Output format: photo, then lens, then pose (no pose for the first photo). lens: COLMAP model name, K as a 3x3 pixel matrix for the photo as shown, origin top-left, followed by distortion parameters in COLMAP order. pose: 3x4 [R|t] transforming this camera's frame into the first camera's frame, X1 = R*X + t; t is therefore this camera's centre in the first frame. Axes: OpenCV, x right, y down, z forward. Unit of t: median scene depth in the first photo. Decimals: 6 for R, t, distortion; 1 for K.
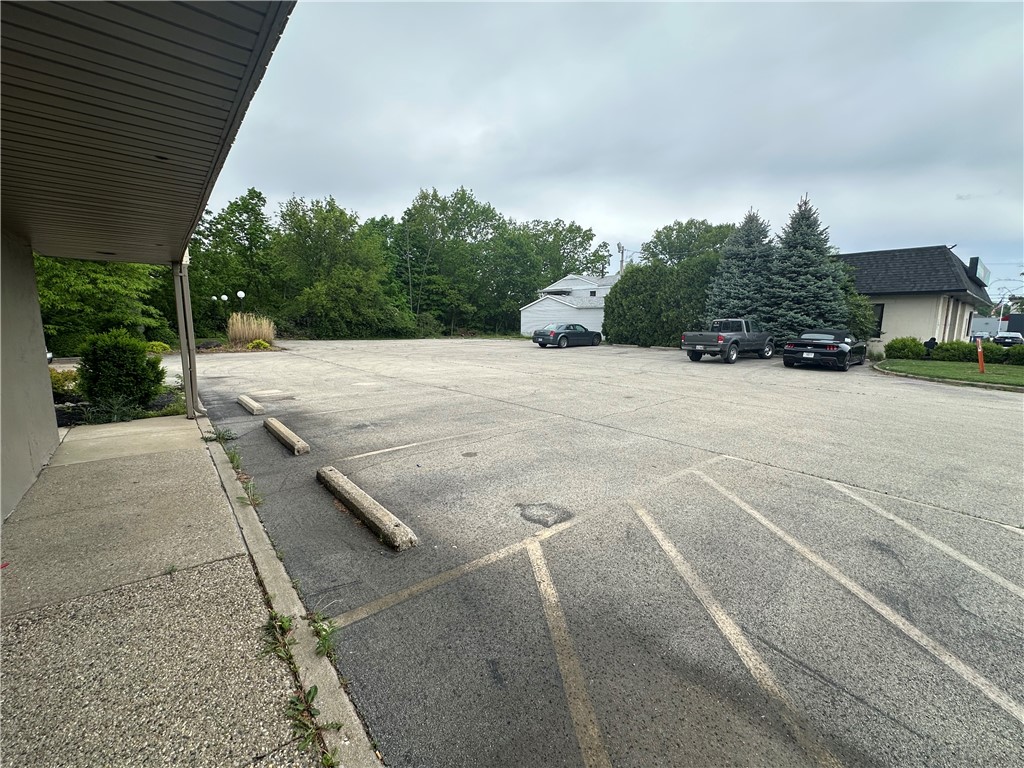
lens RADIAL K [[442.6, 0, 513.9], [0, 442.6, 377.7], [0, 0, 1]] dist [0.003586, 0.000043]
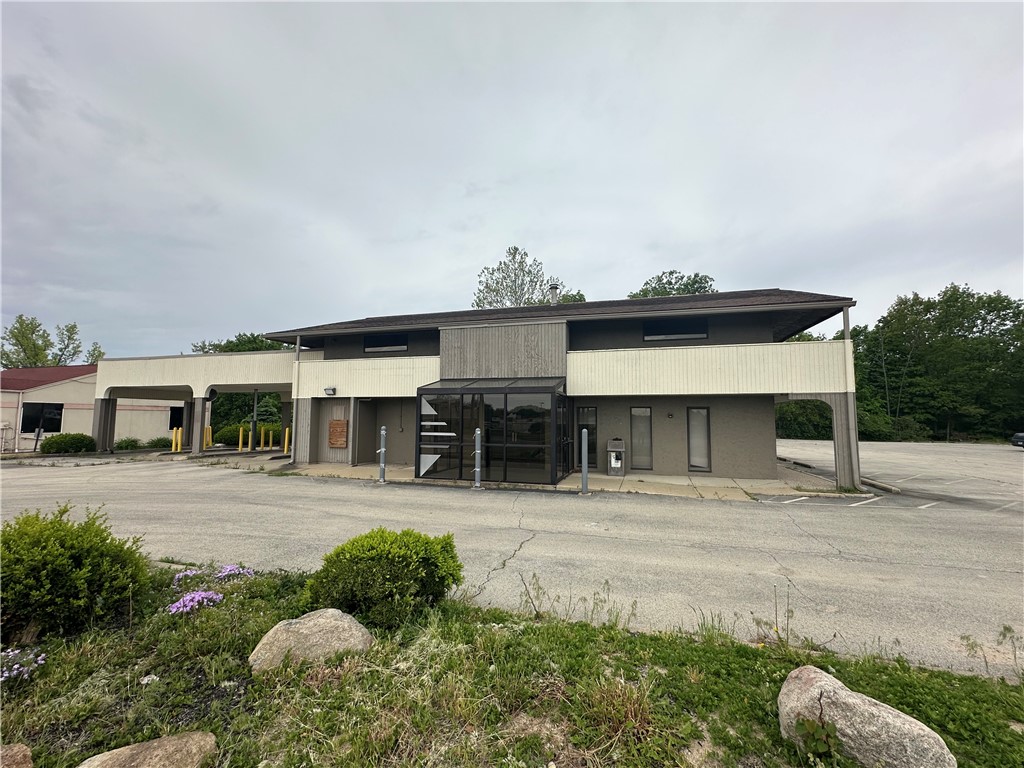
lens RADIAL K [[442.6, 0, 513.8], [0, 442.6, 380.2], [0, 0, 1]] dist [0.003586, 0.000043]
pose [[0.545694, -0.076912, -0.834447, 0.146278], [-0.110928, 0.980386, -0.162905, 0.029673], [0.830610, 0.181460, 0.526459, -0.239404]]
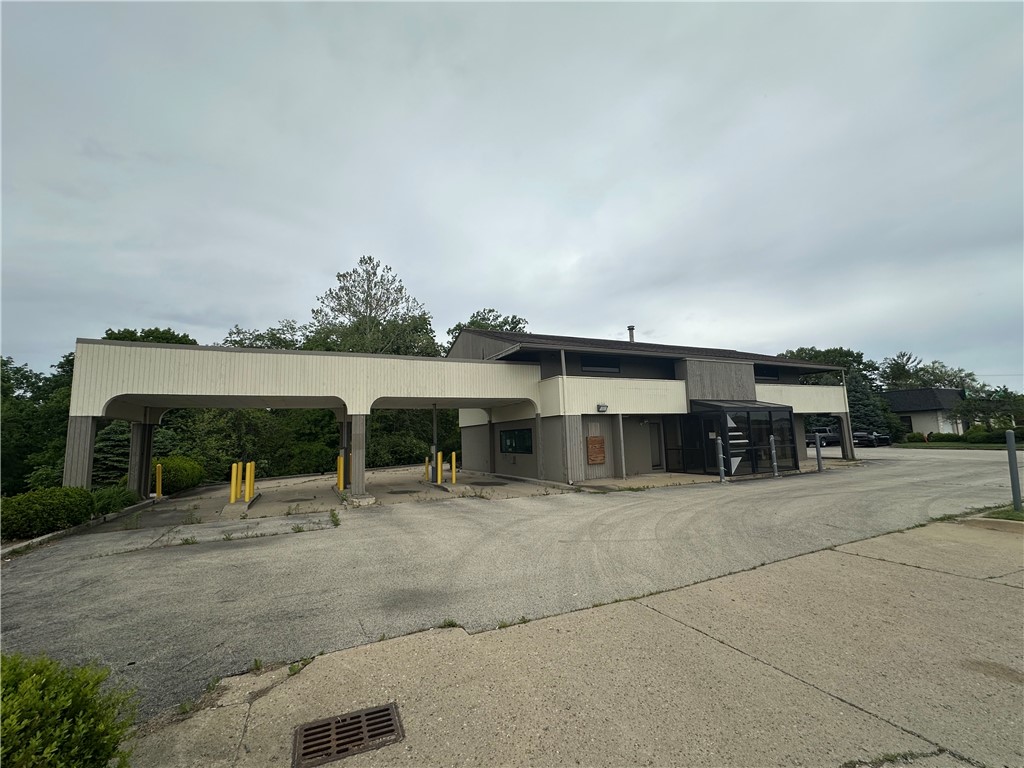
lens RADIAL K [[442.6, 0, 514.3], [0, 442.6, 380.4], [0, 0, 1]] dist [0.003586, 0.000043]
pose [[0.971684, -0.069090, -0.225958, -0.155401], [0.009942, 0.967403, -0.253045, 0.059776], [0.236075, 0.243634, 0.940697, -0.486713]]
